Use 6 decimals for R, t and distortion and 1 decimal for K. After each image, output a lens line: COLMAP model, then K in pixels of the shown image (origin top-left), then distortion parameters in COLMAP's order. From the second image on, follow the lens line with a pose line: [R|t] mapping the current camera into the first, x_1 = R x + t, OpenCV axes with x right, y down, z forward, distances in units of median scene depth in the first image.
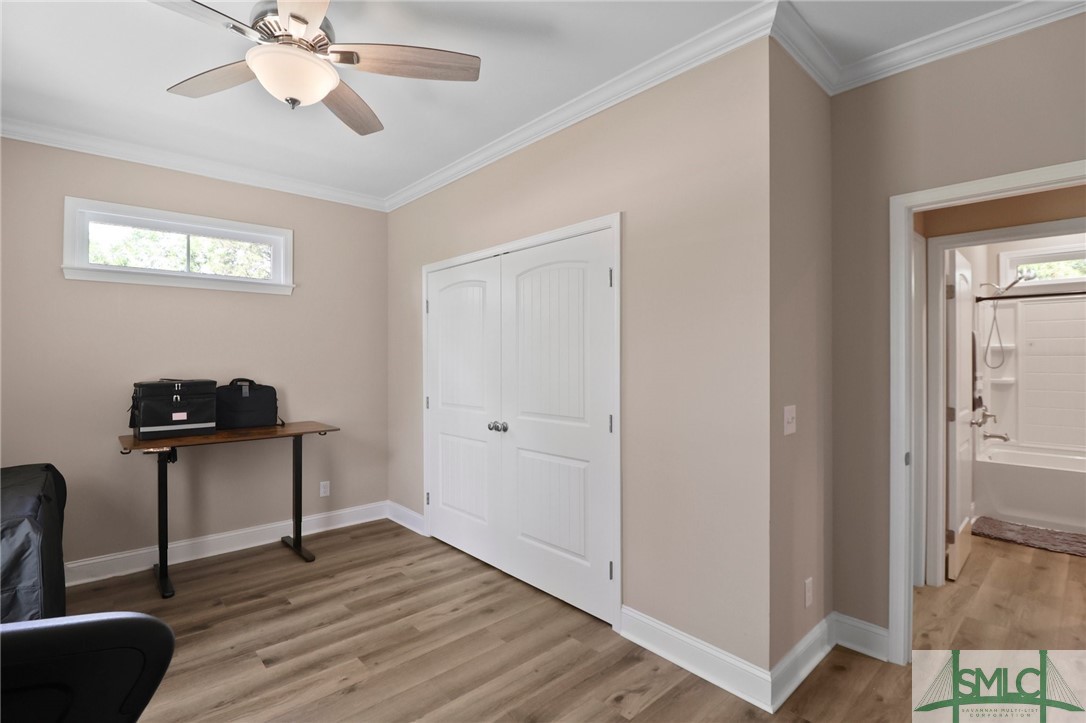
lens RADIAL K [[510.6, 0, 533.3], [0, 510.6, 362.1], [0, 0, 1]] dist [0.001111, -0.012978]
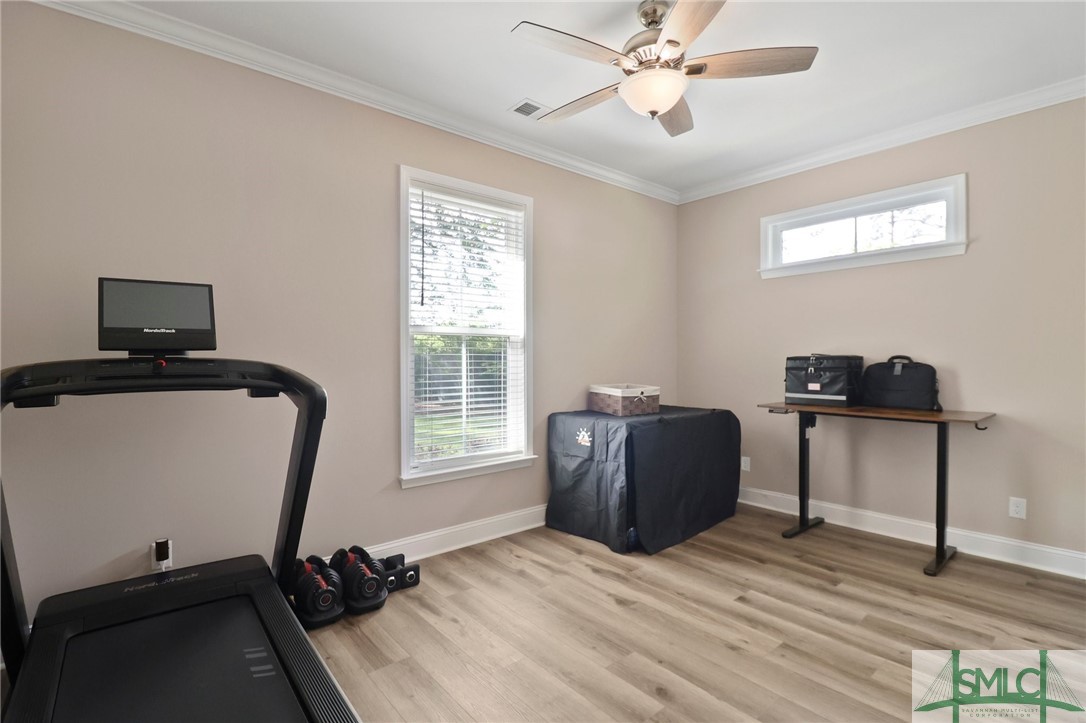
lens RADIAL K [[510.6, 0, 533.3], [0, 510.6, 362.1], [0, 0, 1]] dist [0.001111, -0.012978]
pose [[-0.042299, 0.010664, -0.999048, 0.447178], [-0.002773, 0.999938, 0.010791, 0.041976], [0.999101, 0.003226, -0.042266, 0.428982]]
